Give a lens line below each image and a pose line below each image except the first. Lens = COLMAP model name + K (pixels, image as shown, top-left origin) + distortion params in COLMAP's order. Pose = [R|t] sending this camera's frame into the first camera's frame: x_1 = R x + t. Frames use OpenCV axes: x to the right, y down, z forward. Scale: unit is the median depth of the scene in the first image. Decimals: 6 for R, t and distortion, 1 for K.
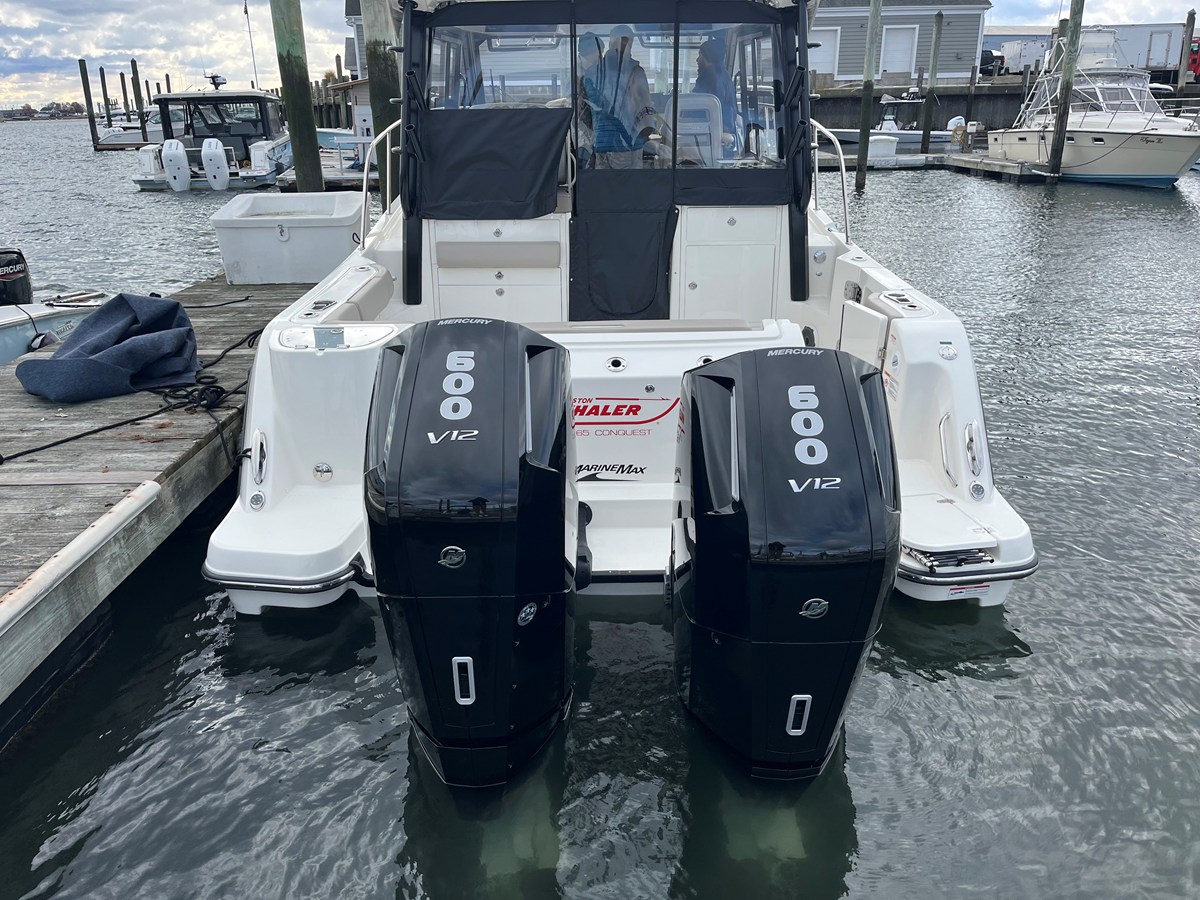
lens RADIAL K [[920.6, 0, 600.0], [0, 920.6, 450.0], [0, 0, 1]] dist [0.108347, -0.144497]
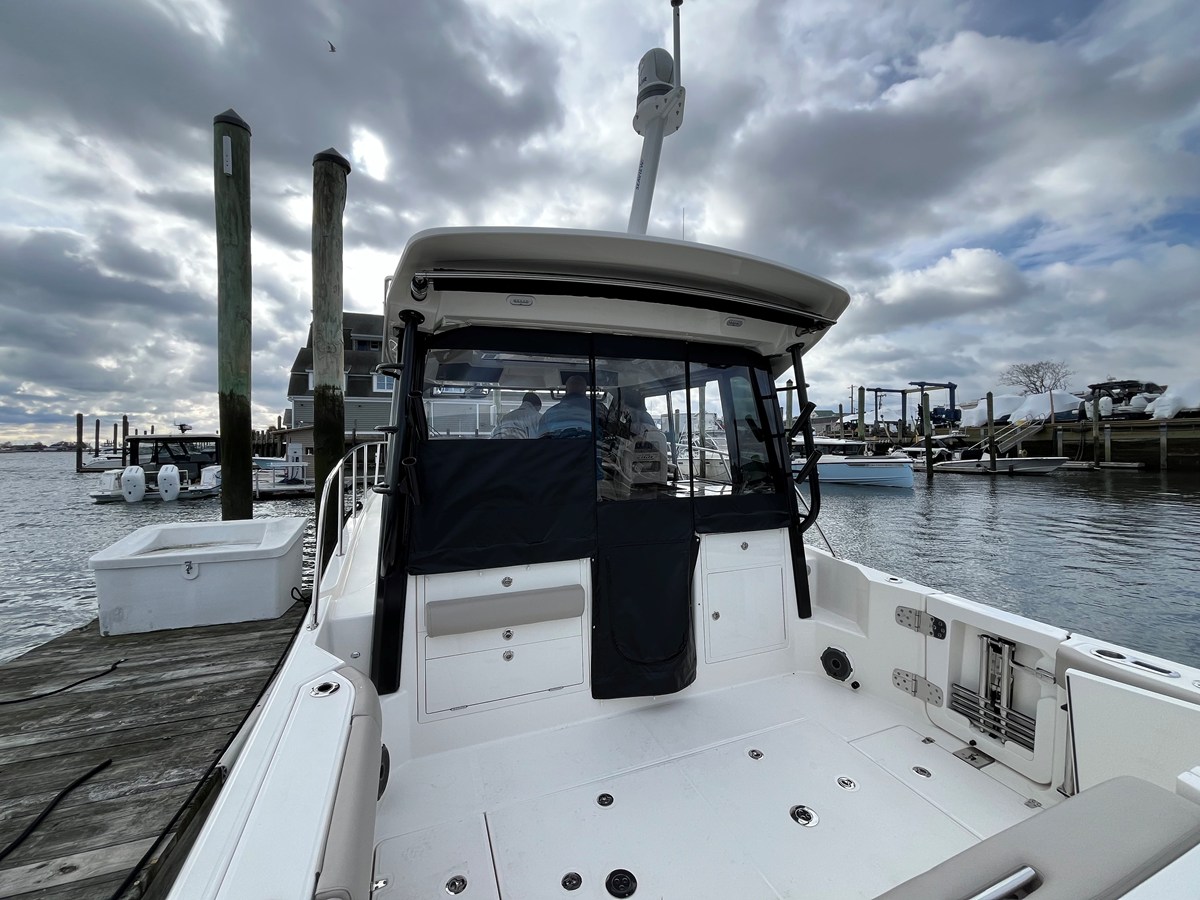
lens RADIAL K [[464.5, 0, 600.0], [0, 464.5, 450.0], [0, 0, 1]] dist [-0.001517, -0.000343]
pose [[0.938104, 0.004344, 0.346328, -0.047200], [0.113480, 0.940874, -0.319184, -0.056289], [-0.327237, 0.338729, 0.882144, 0.163212]]
